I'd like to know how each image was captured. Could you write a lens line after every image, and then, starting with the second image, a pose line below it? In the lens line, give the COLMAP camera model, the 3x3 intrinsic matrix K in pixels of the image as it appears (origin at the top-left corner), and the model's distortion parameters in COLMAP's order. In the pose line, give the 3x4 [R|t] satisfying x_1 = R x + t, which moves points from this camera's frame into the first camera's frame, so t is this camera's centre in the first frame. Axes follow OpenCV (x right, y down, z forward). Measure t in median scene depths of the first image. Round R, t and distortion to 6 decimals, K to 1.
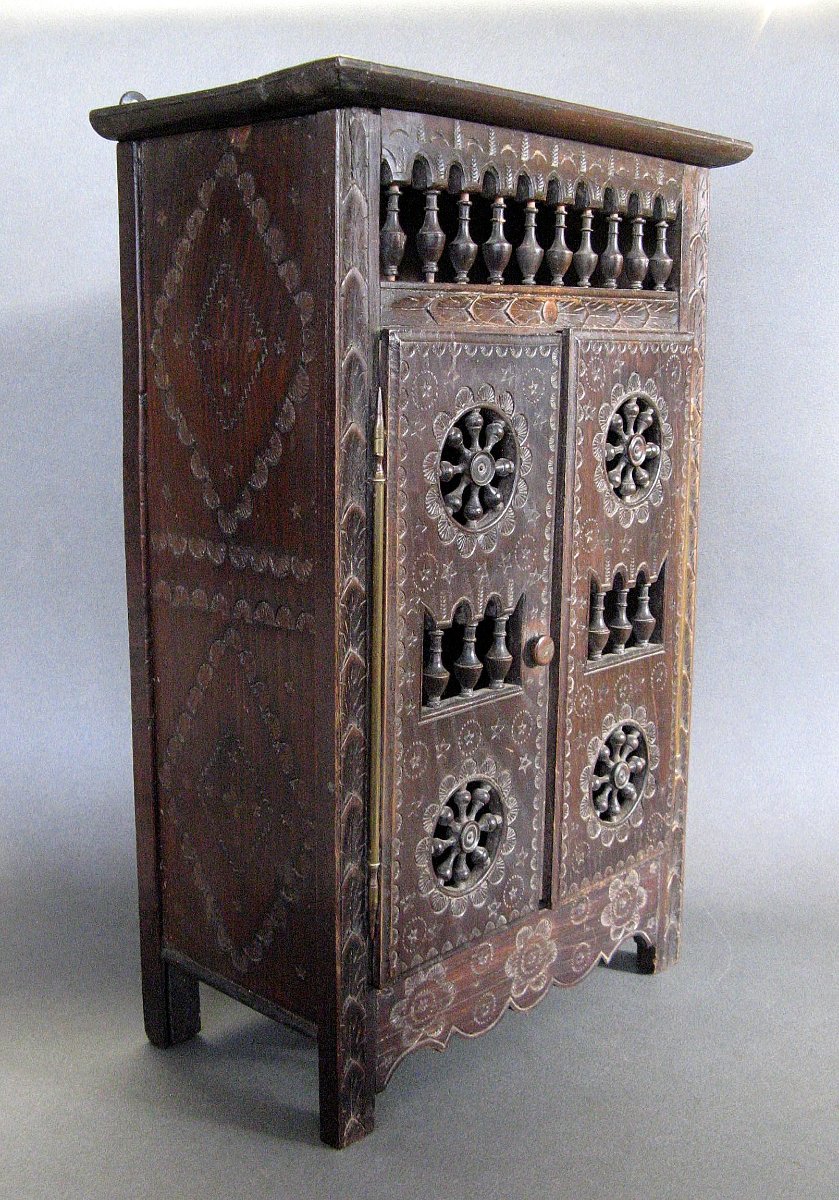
lens RADIAL K [[1398.7, 0, 421.8], [0, 1398.7, 602.1], [0, 0, 1]] dist [-0.167464, 0.000000]
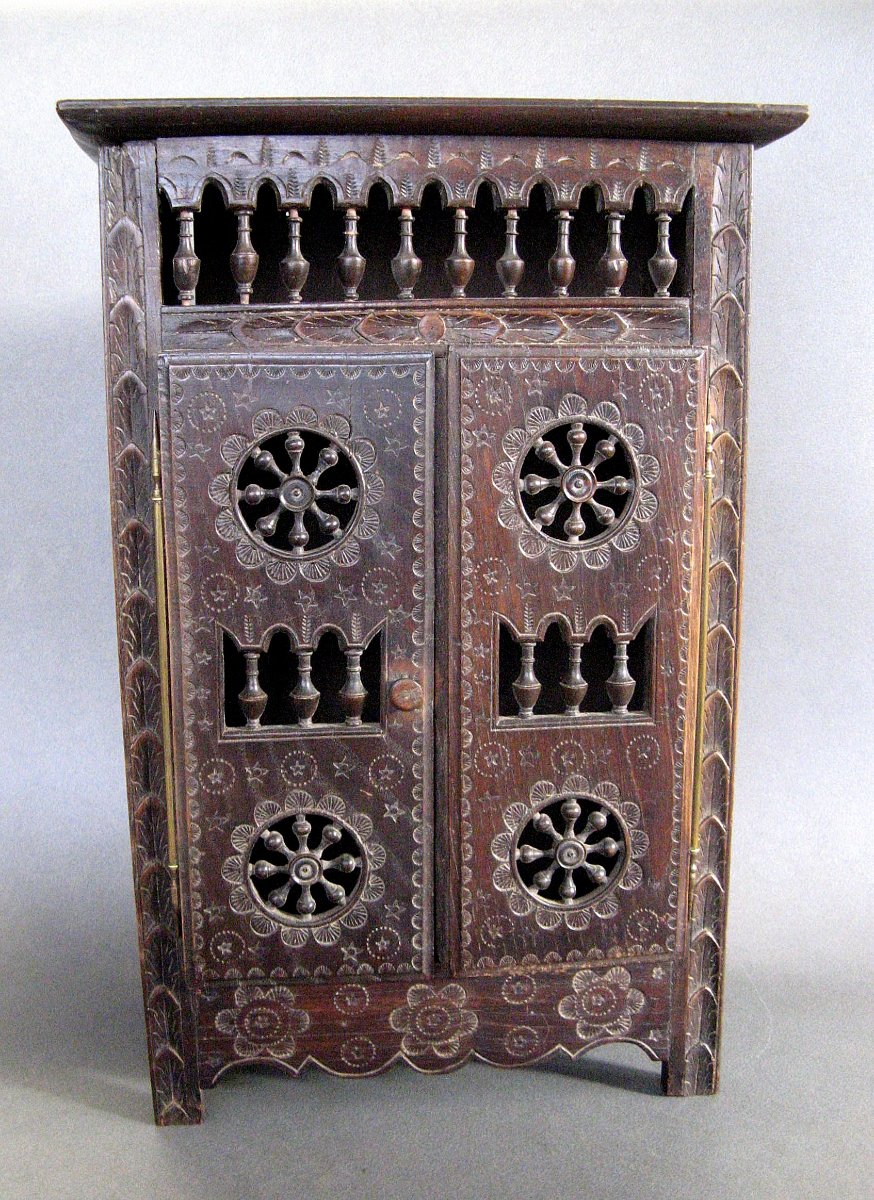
lens RADIAL K [[1209.8, 0, 395.8], [0, 1209.8, 558.6], [0, 0, 1]] dist [-0.129926, 0.000000]
pose [[0.739792, 0.092324, -0.666471, 0.611254], [-0.110203, 0.993791, 0.015340, -0.066687], [0.663749, 0.062098, 0.745373, 0.396466]]
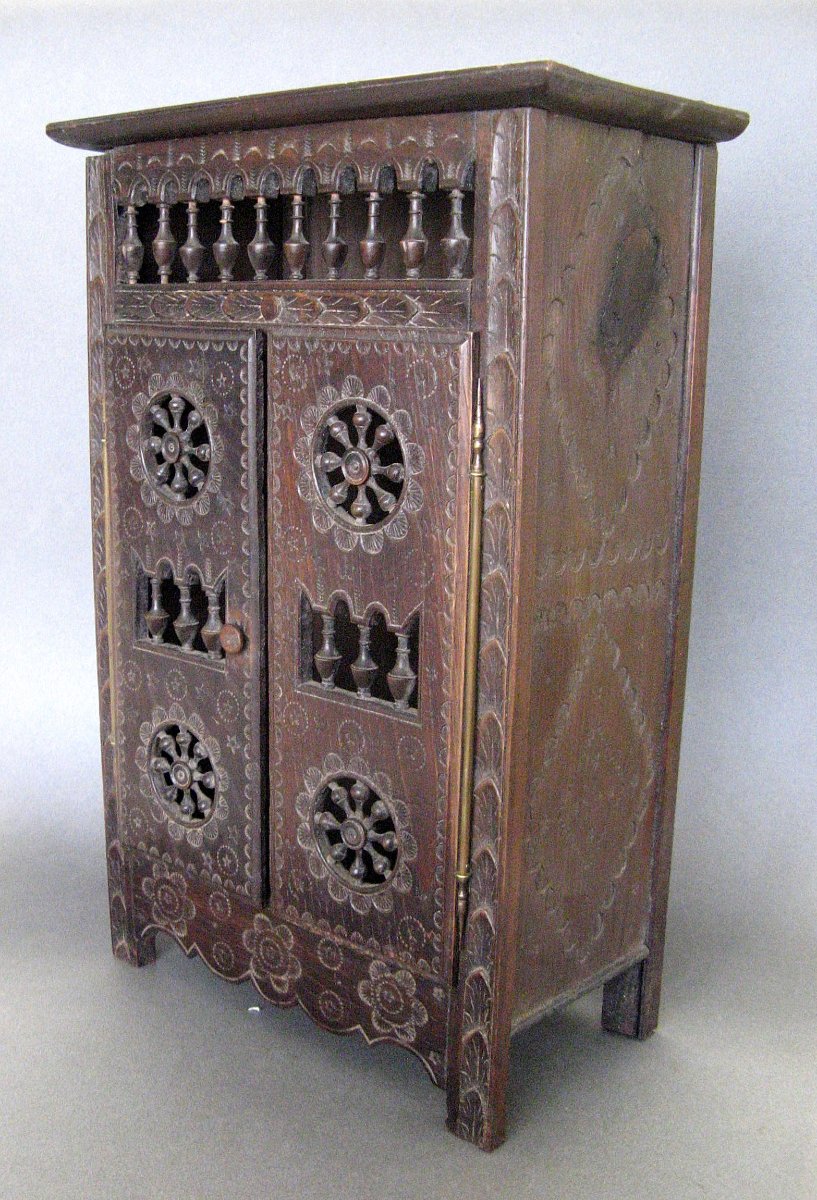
lens RADIAL K [[1361.8, 0, 410.9], [0, 1361.8, 601.2], [0, 0, 1]] dist [-0.161418, 0.000000]
pose [[0.040456, 0.205034, -0.977918, 1.066300], [-0.211838, 0.958231, 0.192142, -0.211846], [0.976467, 0.199387, 0.082200, 1.047684]]
